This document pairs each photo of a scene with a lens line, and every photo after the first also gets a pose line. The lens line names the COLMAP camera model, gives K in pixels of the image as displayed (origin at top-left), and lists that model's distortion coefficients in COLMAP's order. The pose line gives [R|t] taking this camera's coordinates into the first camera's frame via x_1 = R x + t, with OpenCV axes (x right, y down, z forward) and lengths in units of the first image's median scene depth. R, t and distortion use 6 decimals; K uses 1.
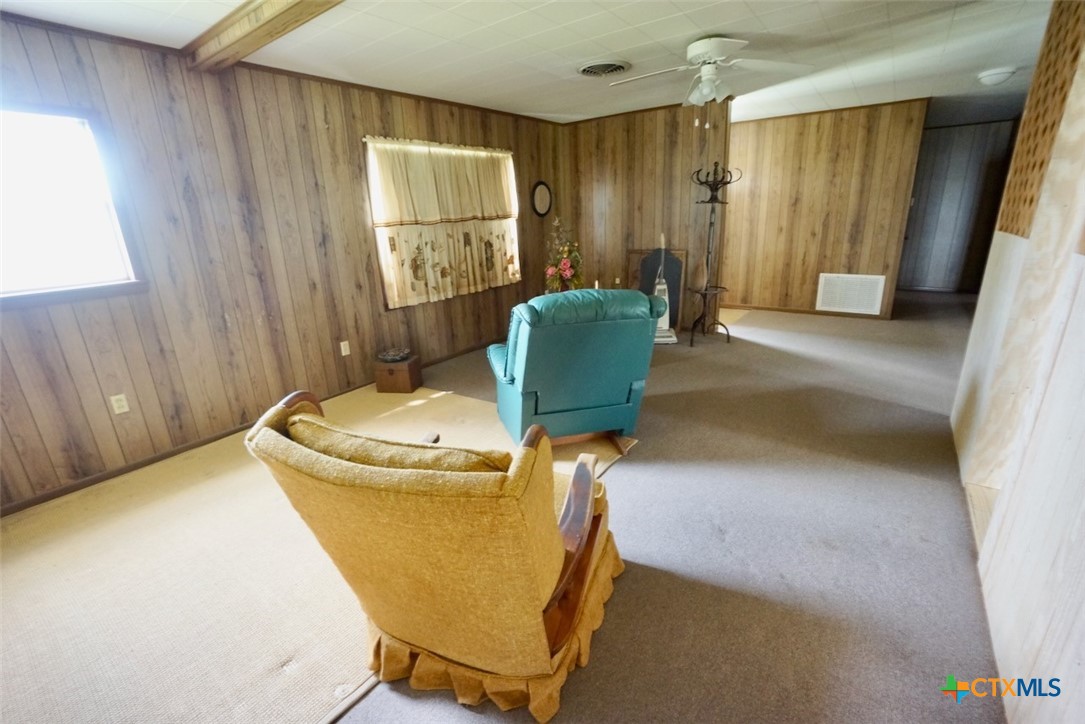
lens RADIAL K [[477.6, 0, 536.0], [0, 477.6, 366.4], [0, 0, 1]] dist [-0.063327, 0.023862]
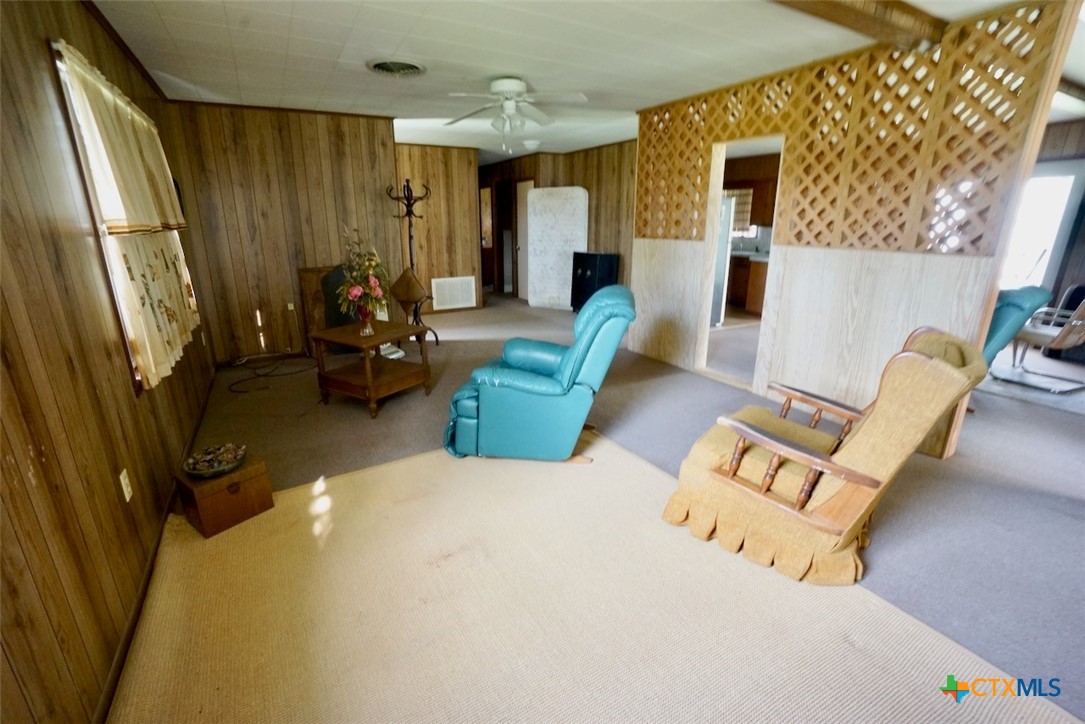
lens RADIAL K [[477.6, 0, 536.0], [0, 477.6, 366.4], [0, 0, 1]] dist [-0.063327, 0.023862]
pose [[0.401732, -0.226502, 0.887304, -0.457753], [0.265495, 0.956122, 0.123865, -0.073980], [-0.876427, 0.185814, 0.444240, 0.301918]]
